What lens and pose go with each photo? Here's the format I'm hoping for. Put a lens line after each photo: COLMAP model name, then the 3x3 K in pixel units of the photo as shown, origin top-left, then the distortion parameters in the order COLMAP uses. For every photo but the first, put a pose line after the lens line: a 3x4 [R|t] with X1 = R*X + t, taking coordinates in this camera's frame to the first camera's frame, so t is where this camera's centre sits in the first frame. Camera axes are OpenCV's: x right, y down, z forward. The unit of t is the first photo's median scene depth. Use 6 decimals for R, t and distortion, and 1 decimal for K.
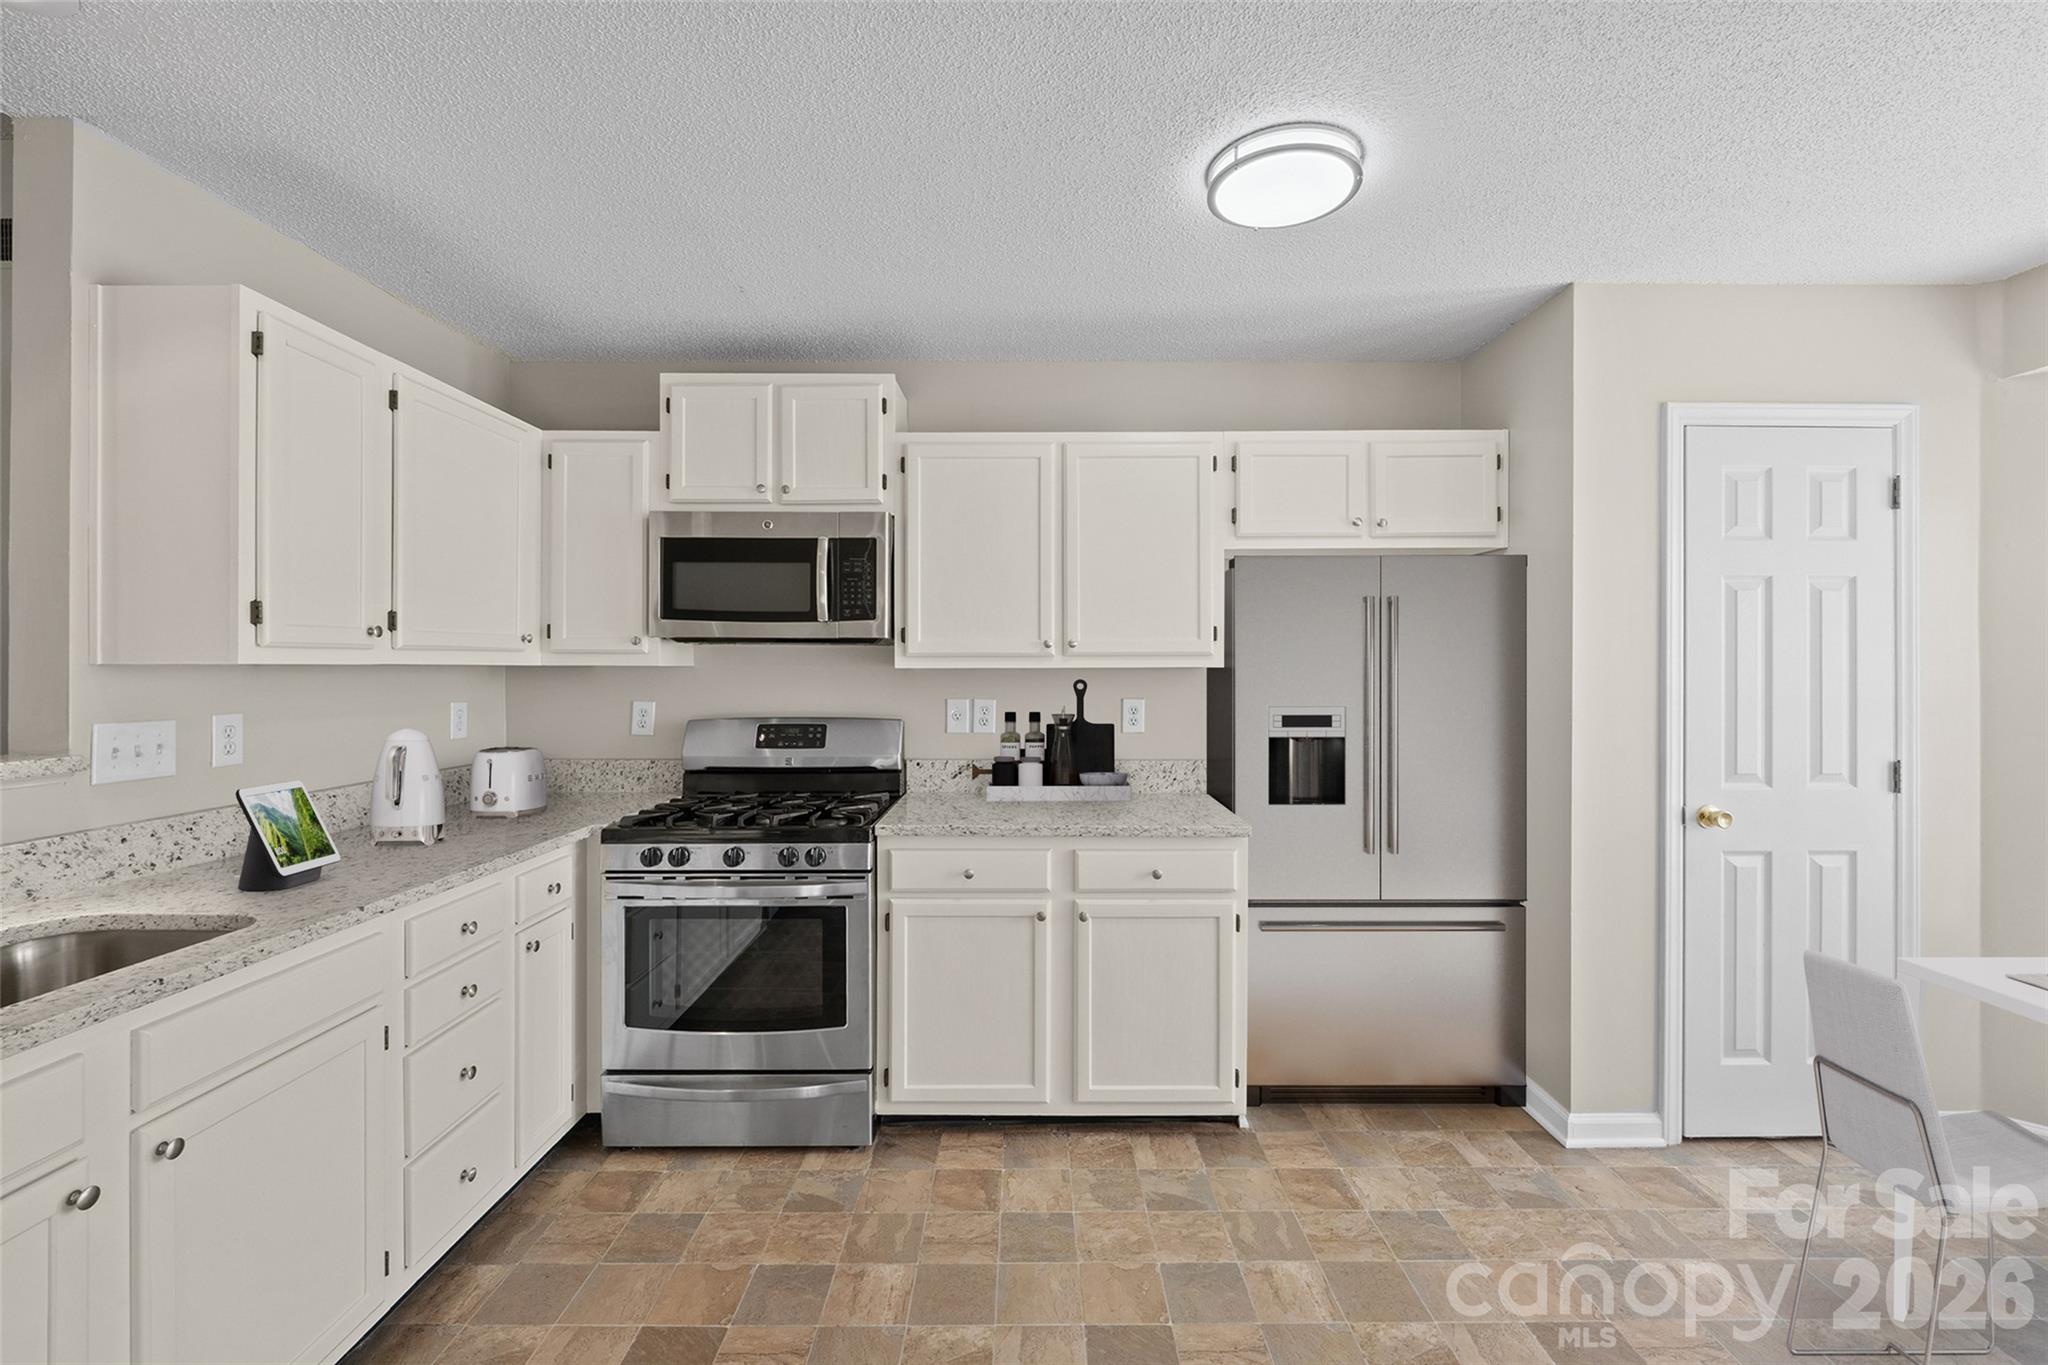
lens RADIAL K [[865.1, 0, 1033.7], [0, 865.1, 667.8], [0, 0, 1]] dist [-0.004052, -0.000474]
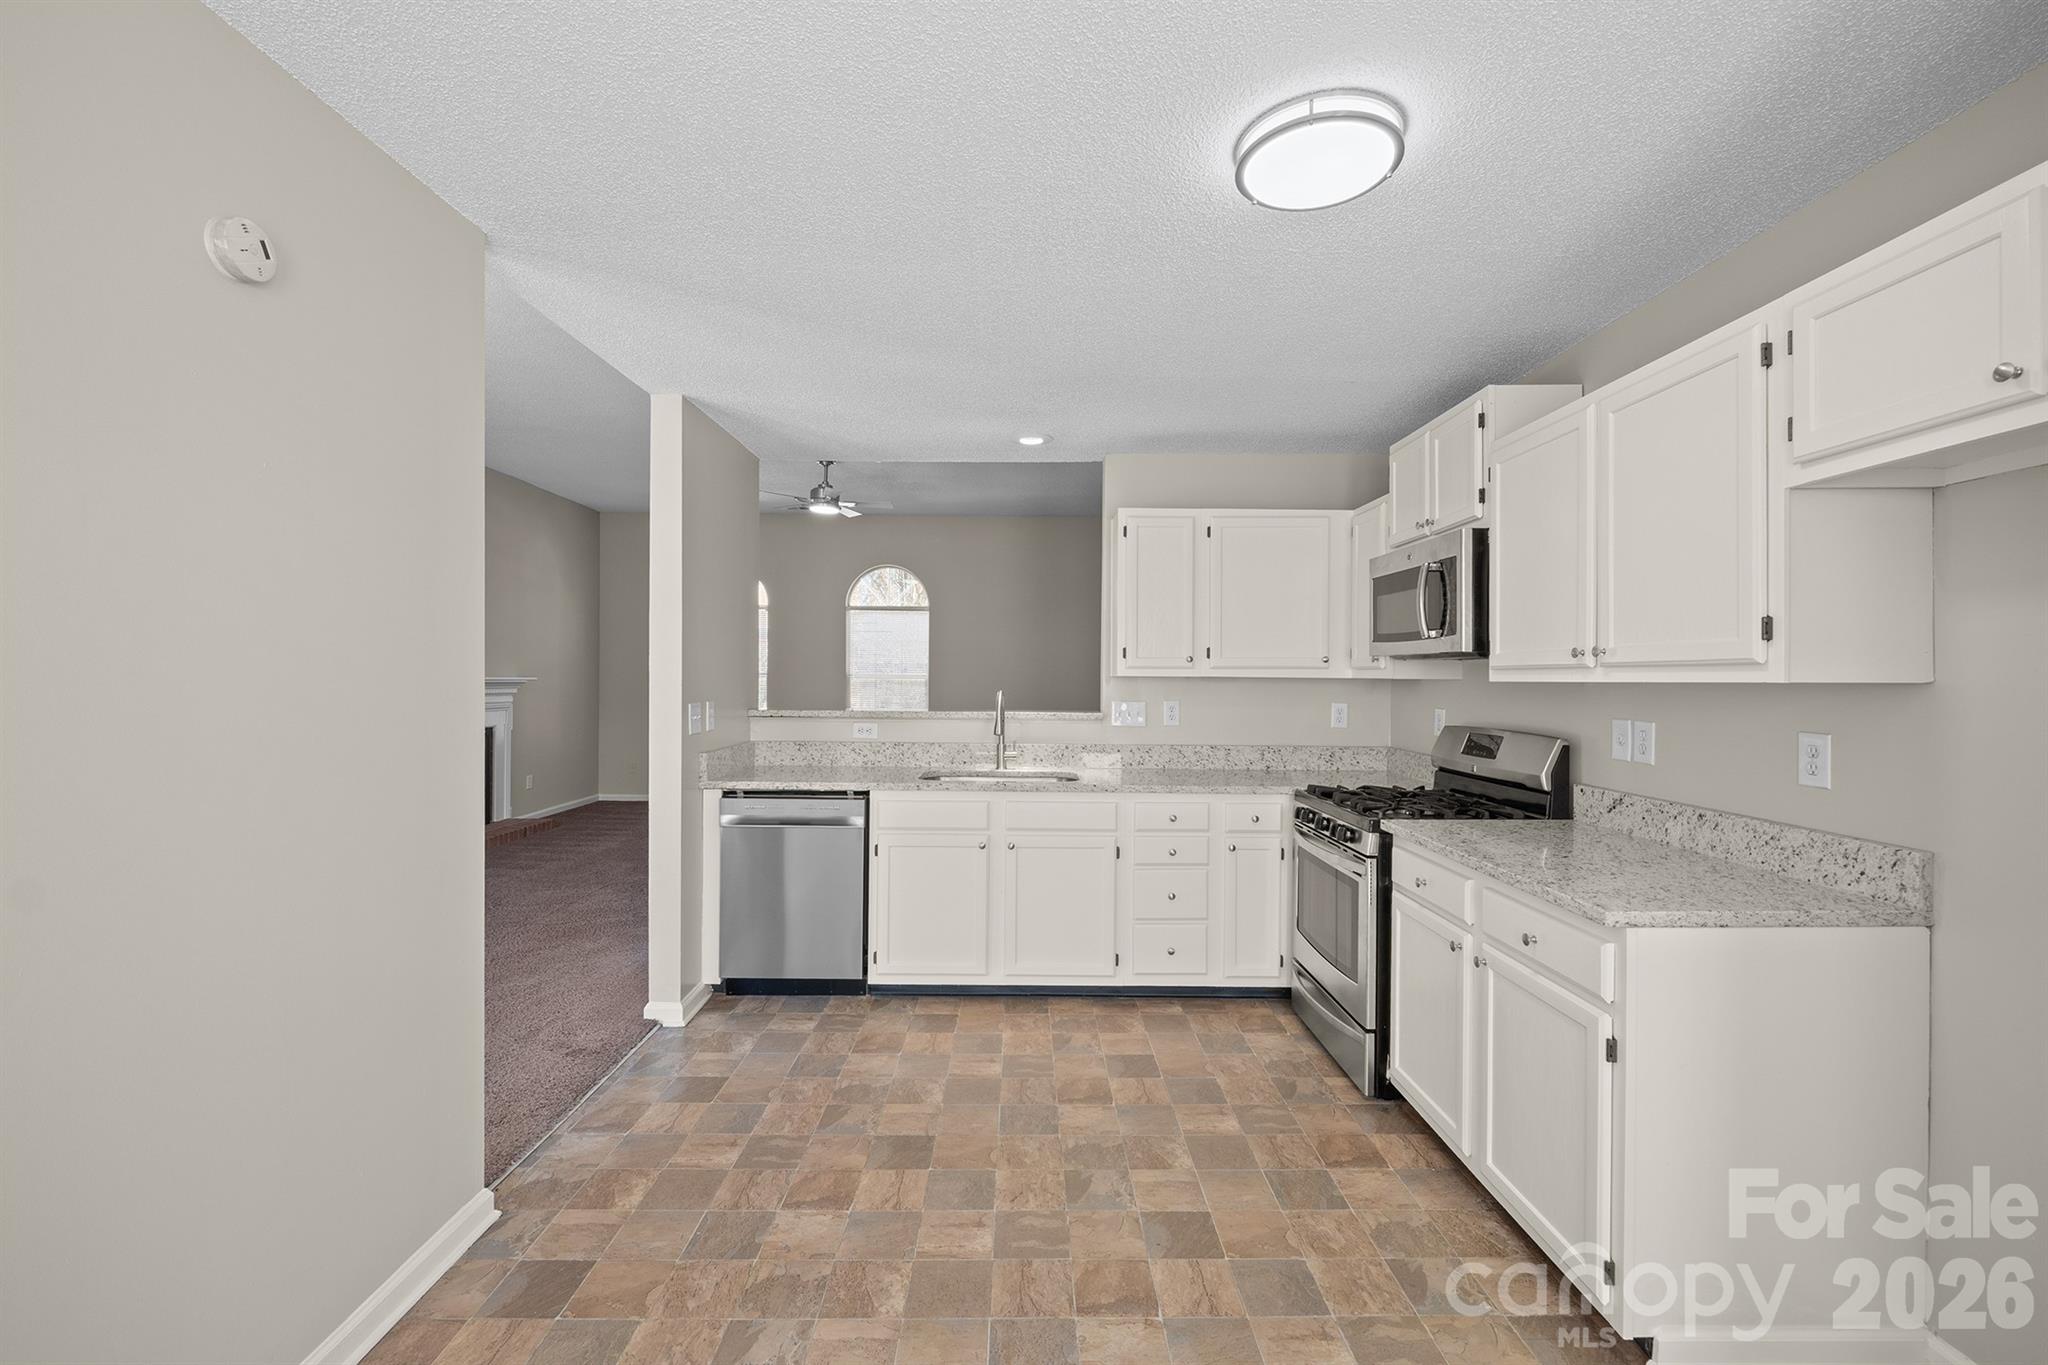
lens RADIAL K [[863.1, 0, 1024.0], [0, 863.1, 682.5], [0, 0, 1]] dist [0.000040, -0.000139]
pose [[-0.002317, 0.006145, -0.999978, 0.925303], [-0.009566, 0.999935, 0.006167, 0.000639], [0.999952, 0.009580, -0.002258, 0.524732]]
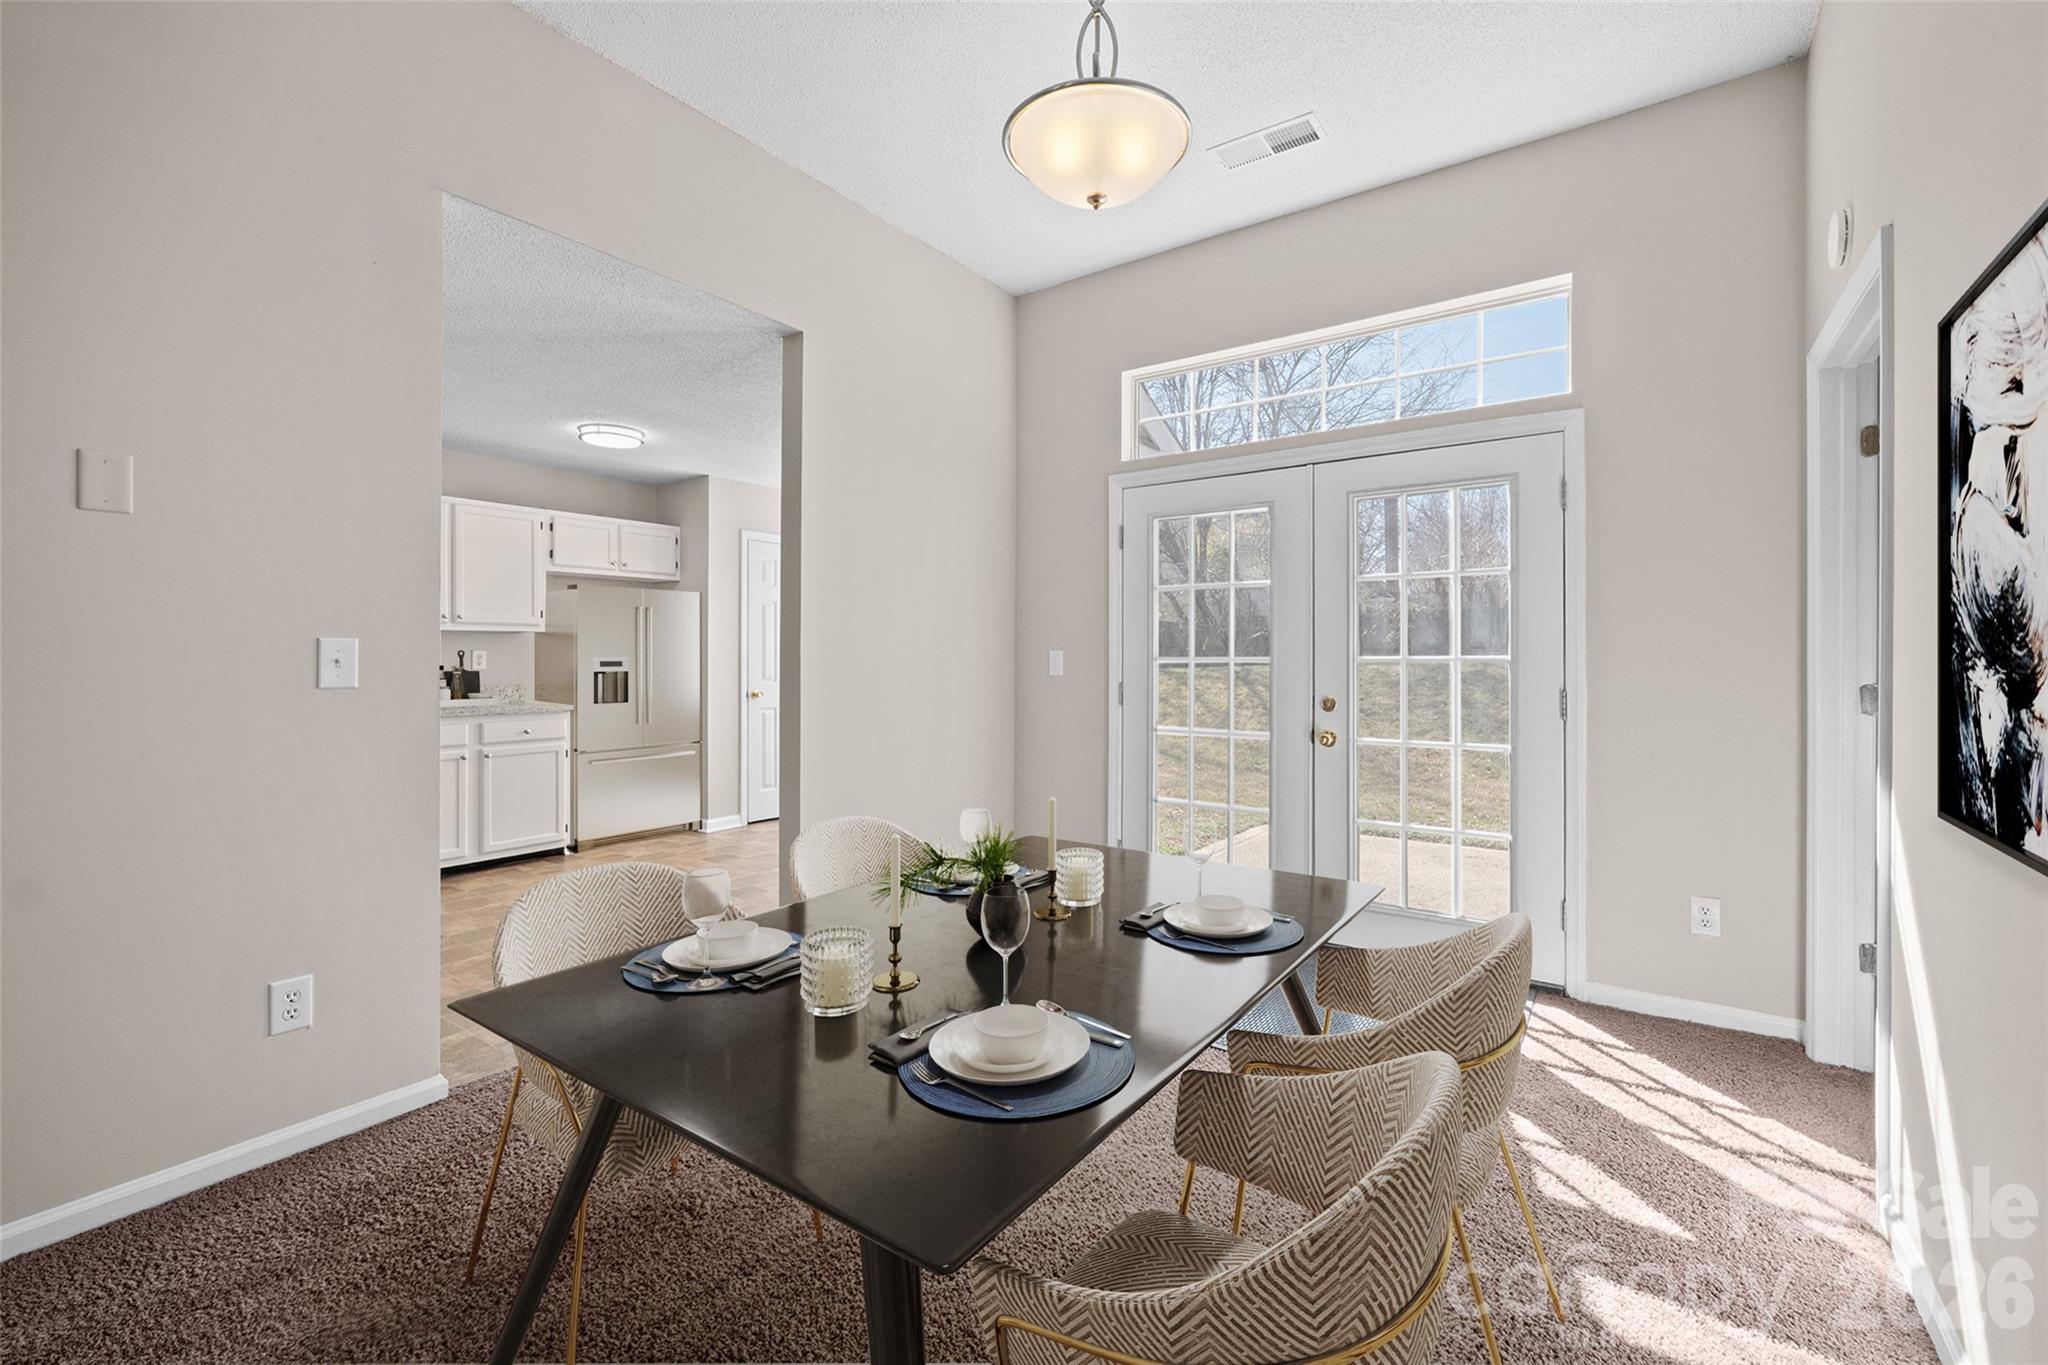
lens RADIAL K [[864.7, 0, 1026.6], [0, 864.7, 658.4], [0, 0, 1]] dist [-0.001327, -0.000102]
pose [[0.583071, -0.000330, 0.812421, -0.803985], [0.001434, 0.999999, -0.000623, 0.068900], [-0.812420, 0.001528, 0.583070, -1.108106]]
